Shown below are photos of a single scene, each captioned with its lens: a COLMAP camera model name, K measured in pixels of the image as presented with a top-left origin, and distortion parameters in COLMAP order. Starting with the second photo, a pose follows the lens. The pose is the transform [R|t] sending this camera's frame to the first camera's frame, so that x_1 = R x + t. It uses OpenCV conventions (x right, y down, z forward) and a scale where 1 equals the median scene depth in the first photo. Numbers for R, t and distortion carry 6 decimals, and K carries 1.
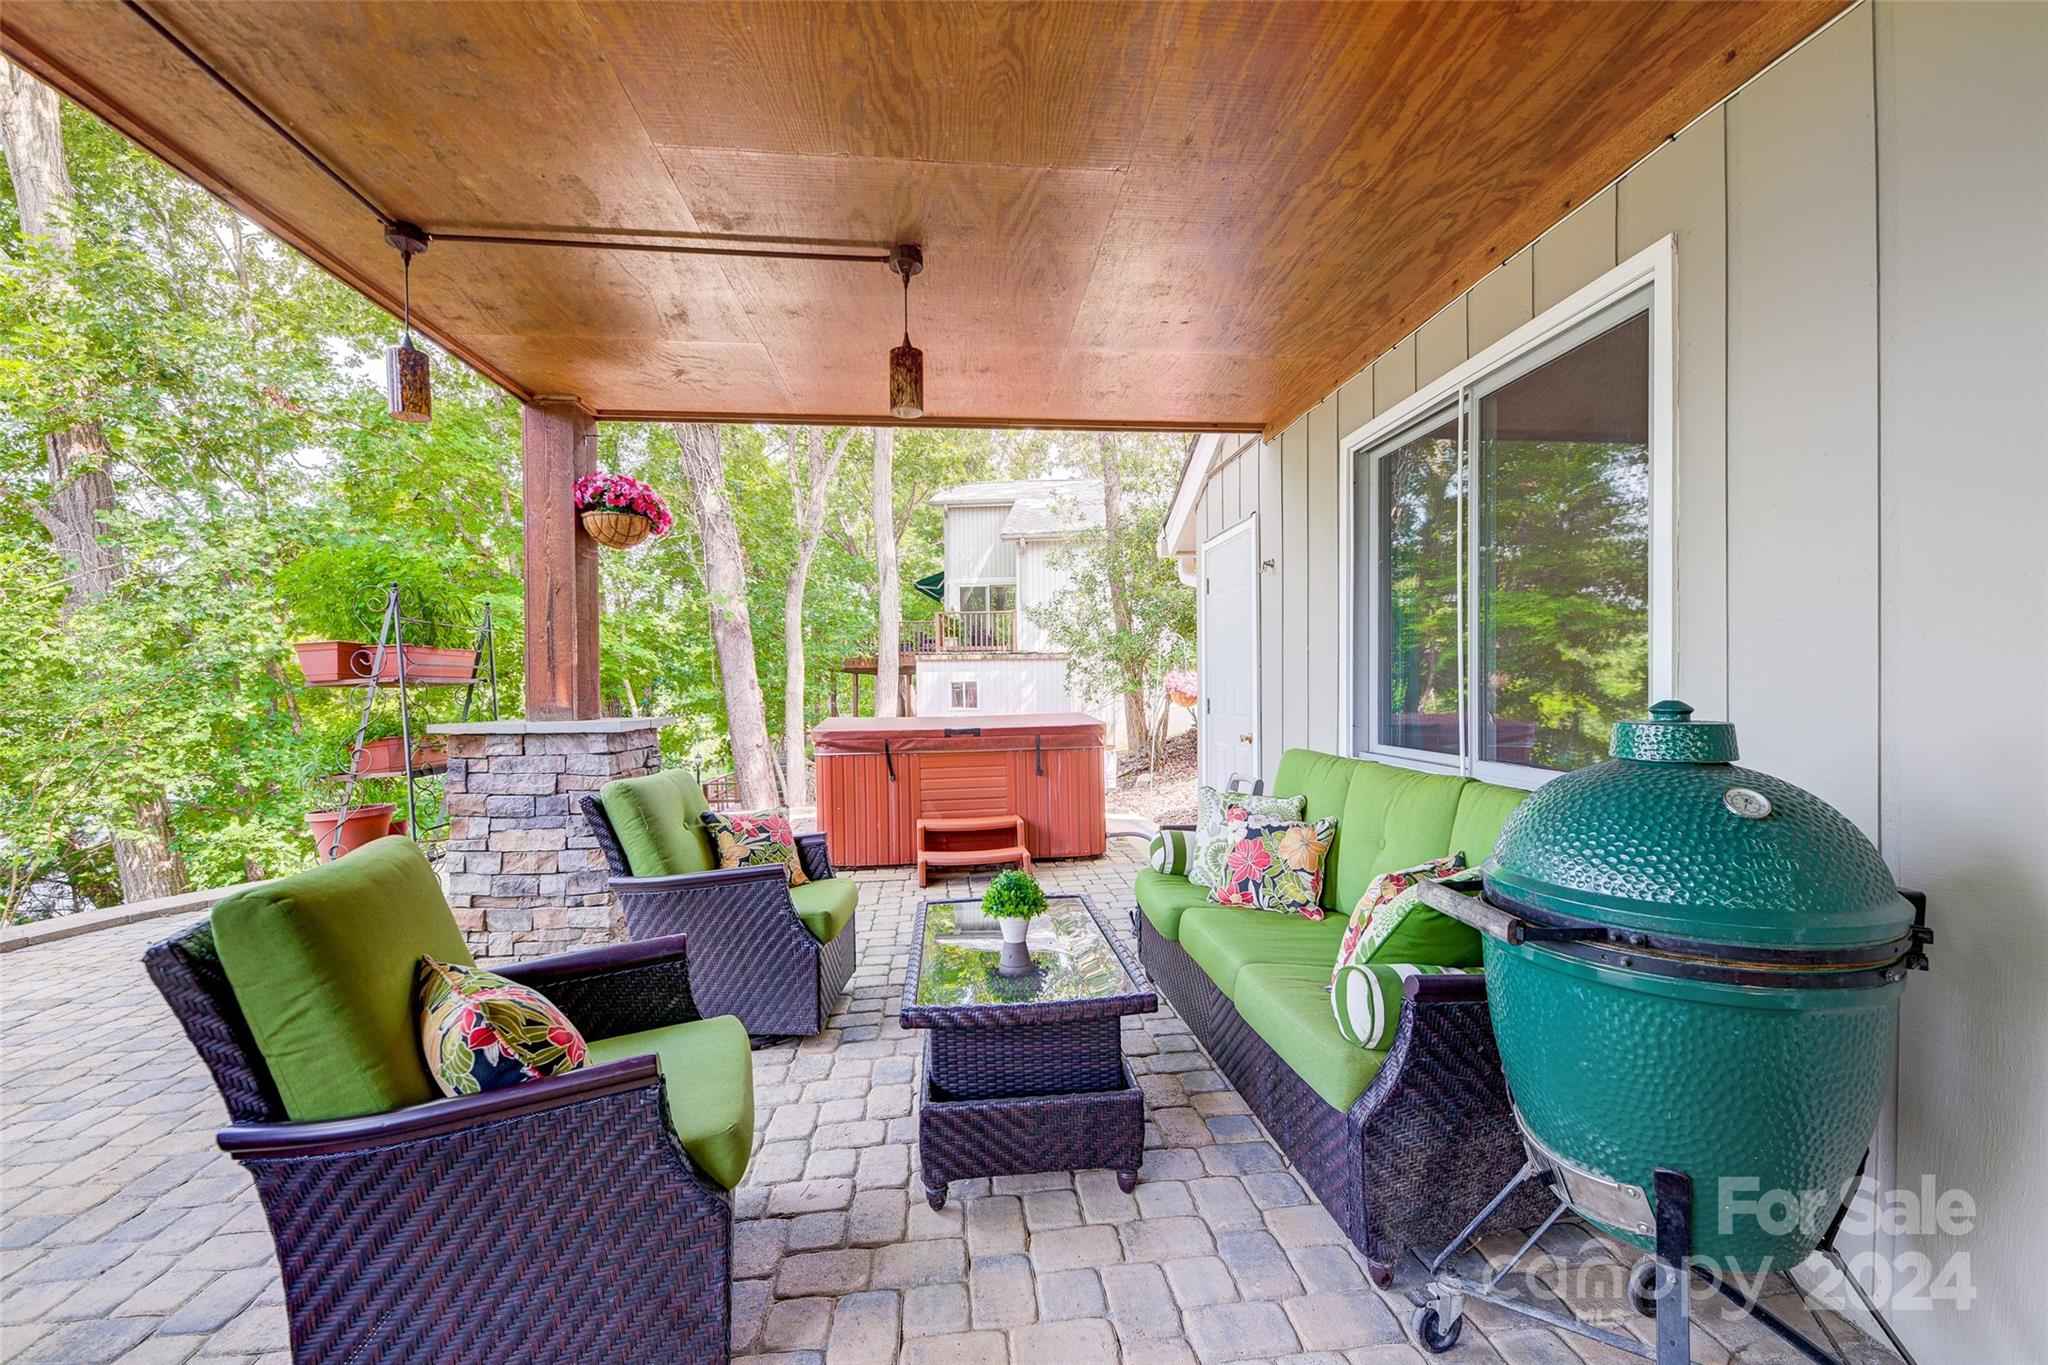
lens RADIAL K [[819.6, 0, 1023.8], [0, 819.6, 693.6], [0, 0, 1]] dist [0.004391, -0.000532]
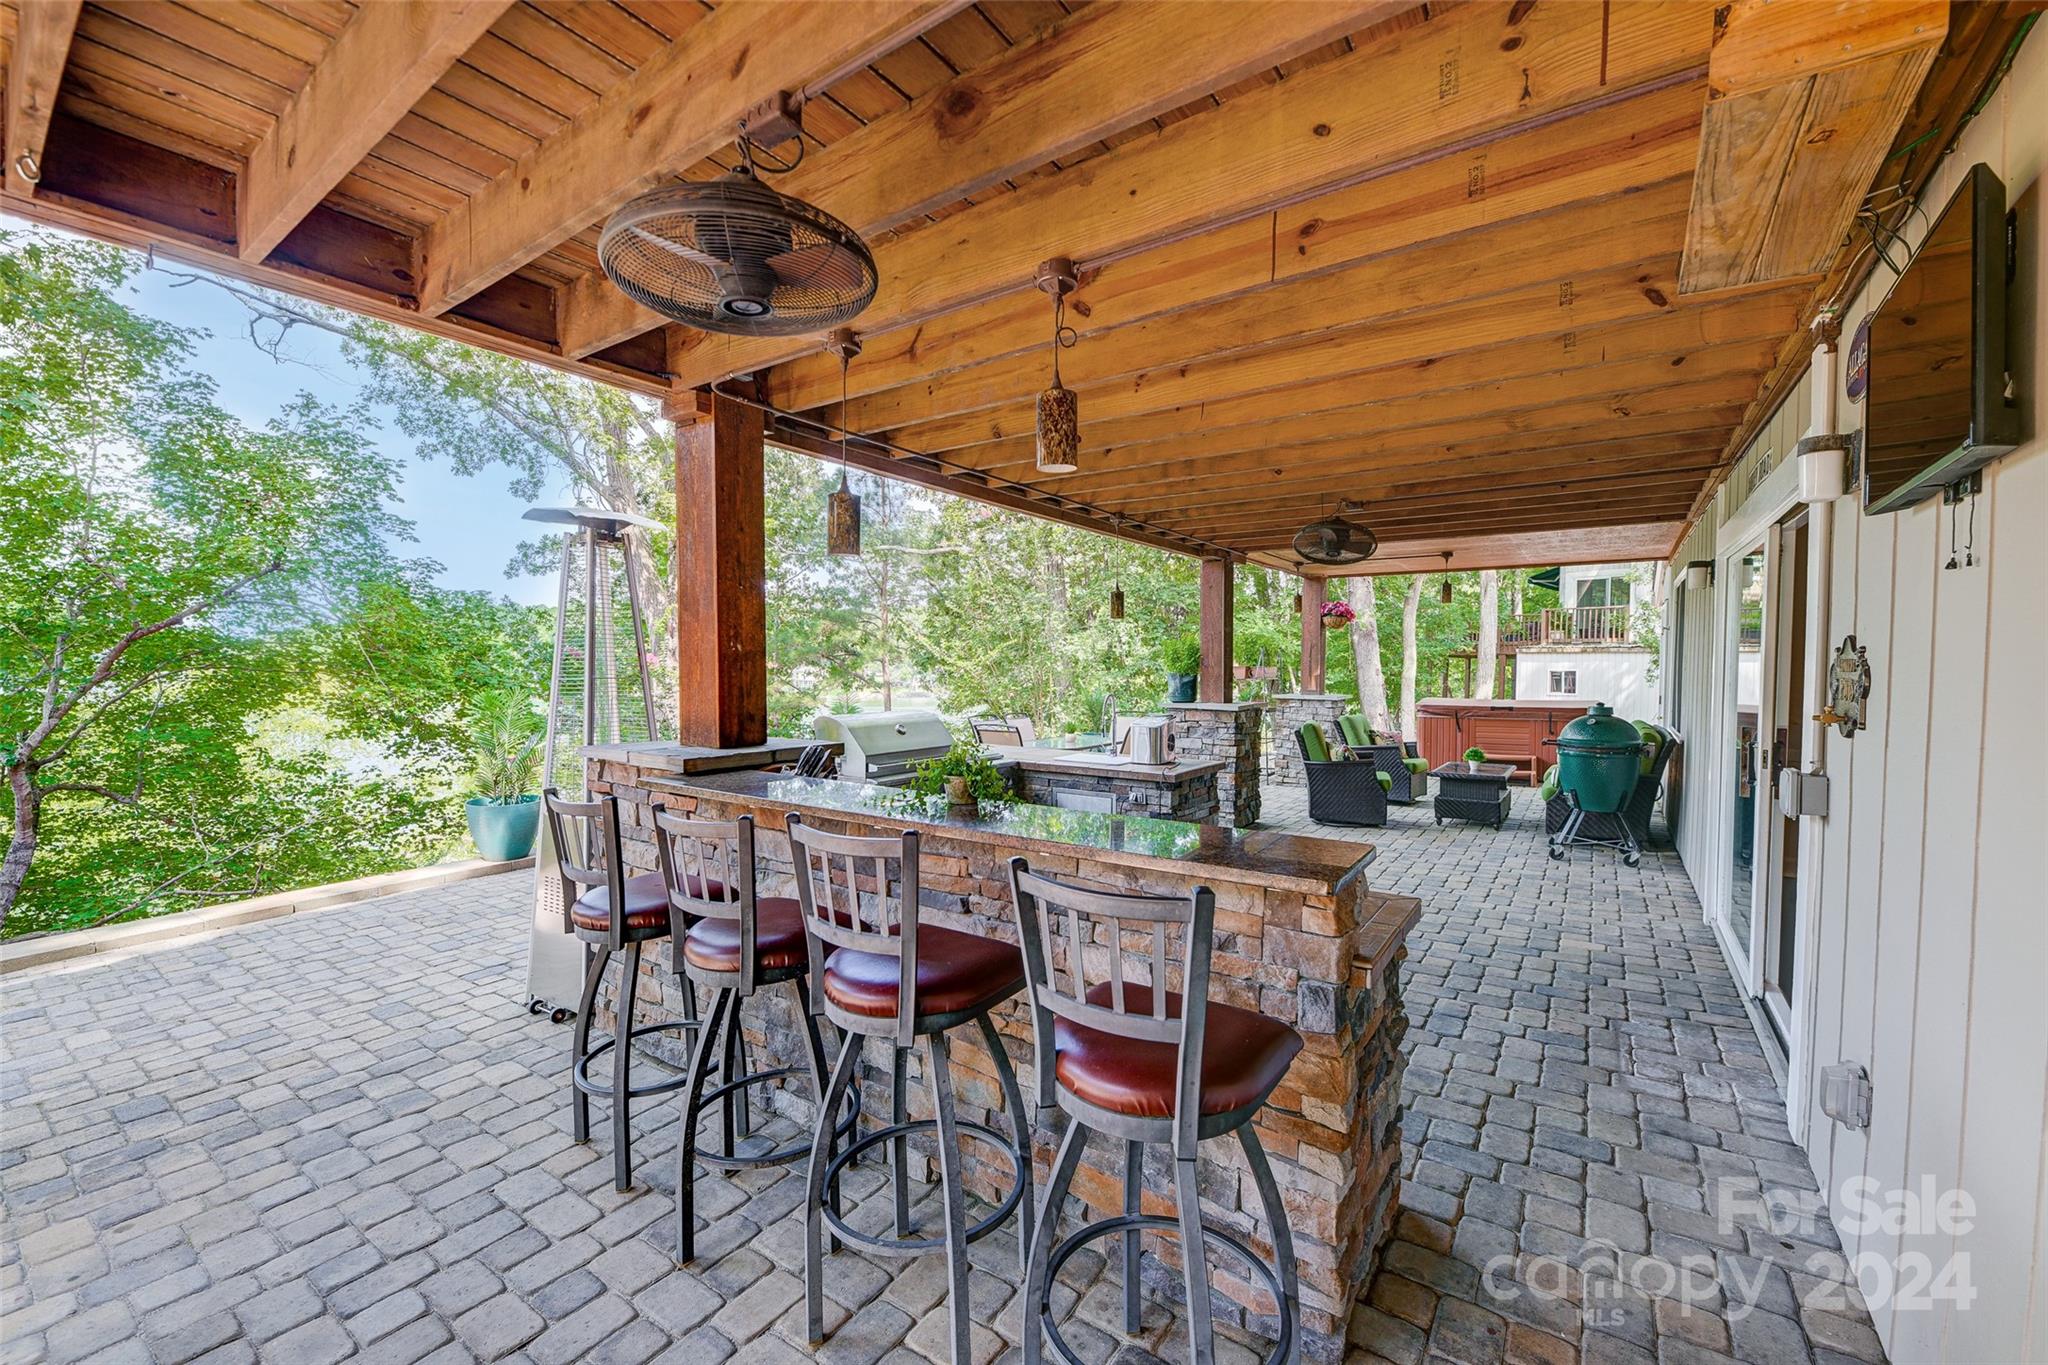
lens RADIAL K [[819.6, 0, 1012.0], [0, 819.6, 690.7], [0, 0, 1]] dist [0.004391, -0.000532]
pose [[0.748034, 0.036160, -0.662674, 0.154478], [-0.016863, 0.999228, 0.035491, -0.018817], [0.663446, -0.015374, 0.748066, -0.535803]]
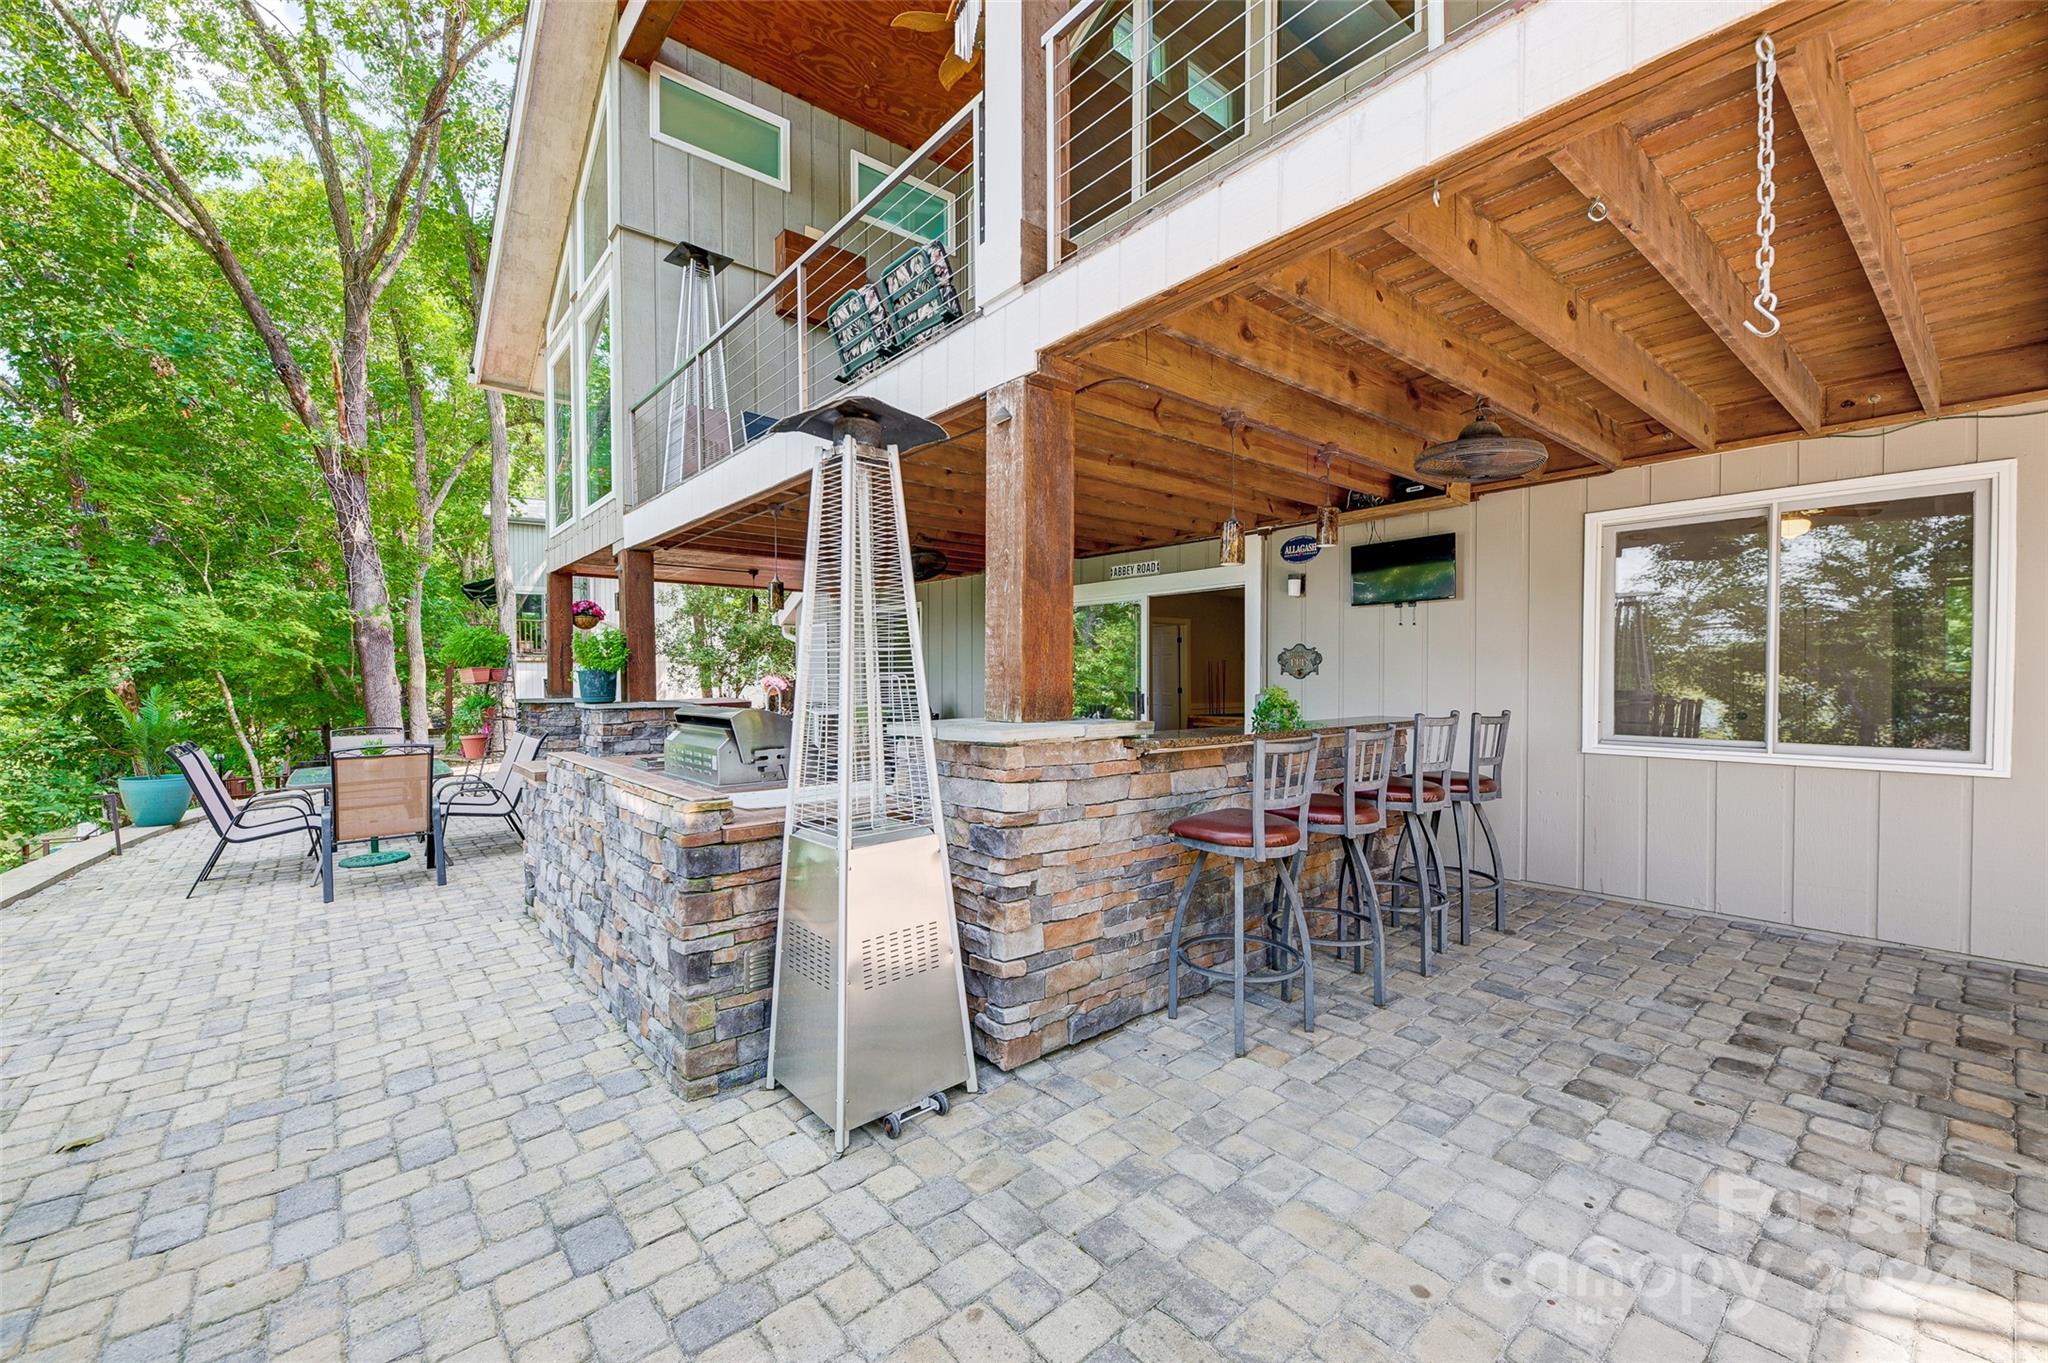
lens RADIAL K [[845.1, 0, 1021.3], [0, 845.1, 688.9], [0, 0, 1]] dist [0.009753, -0.000059]
pose [[0.829044, 0.000882, 0.559183, -0.270543], [-0.000580, 1.000000, -0.000717, 0.001526], [-0.559183, 0.000271, 0.829044, -0.623483]]
